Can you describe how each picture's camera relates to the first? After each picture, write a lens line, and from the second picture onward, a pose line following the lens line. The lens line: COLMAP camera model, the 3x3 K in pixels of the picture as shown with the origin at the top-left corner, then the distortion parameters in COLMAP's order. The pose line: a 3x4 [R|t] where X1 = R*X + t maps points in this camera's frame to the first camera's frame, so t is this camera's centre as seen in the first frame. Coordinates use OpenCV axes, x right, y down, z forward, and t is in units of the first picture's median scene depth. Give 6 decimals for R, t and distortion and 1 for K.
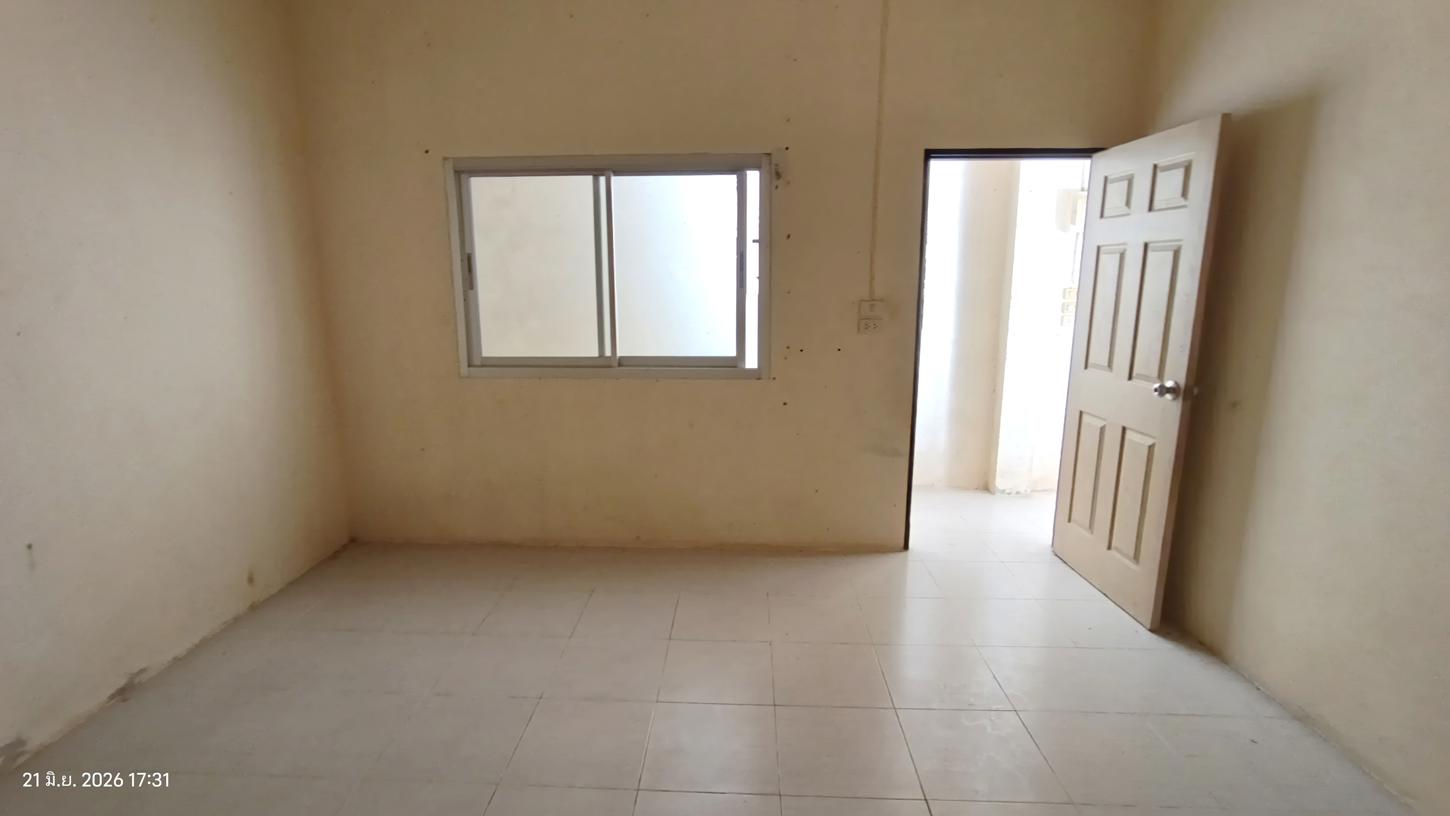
lens RADIAL K [[663.0, 0, 725.0], [0, 663.0, 408.0], [0, 0, 1]] dist [-0.026113, 0.010074]
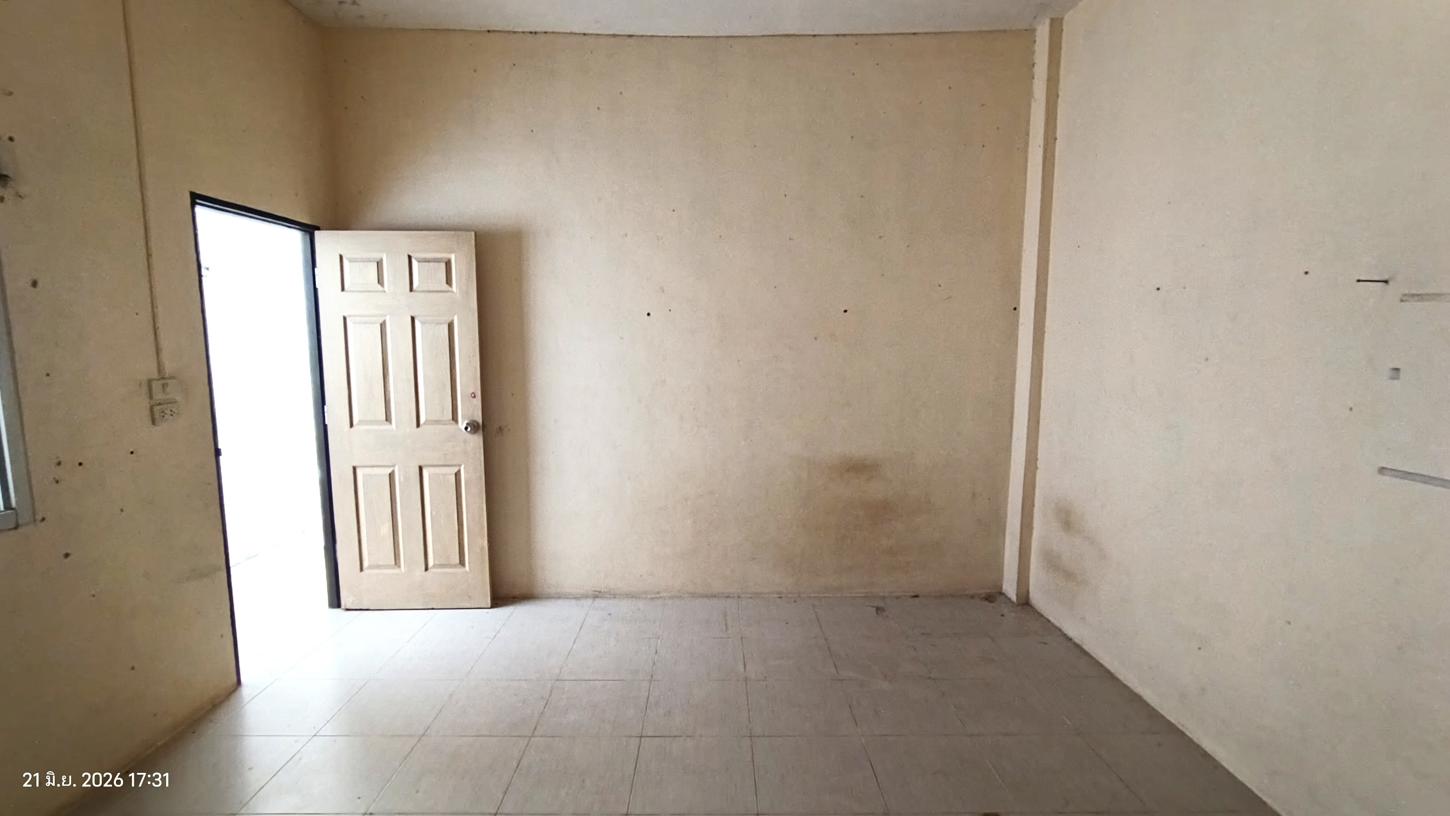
lens RADIAL K [[663.0, 0, 725.0], [0, 663.0, 408.0], [0, 0, 1]] dist [-0.026113, 0.010074]
pose [[-0.049937, -0.104804, 0.993238, -0.558177], [0.195771, 0.974160, 0.112633, -0.093482], [-0.979377, 0.200071, -0.028129, 0.428573]]
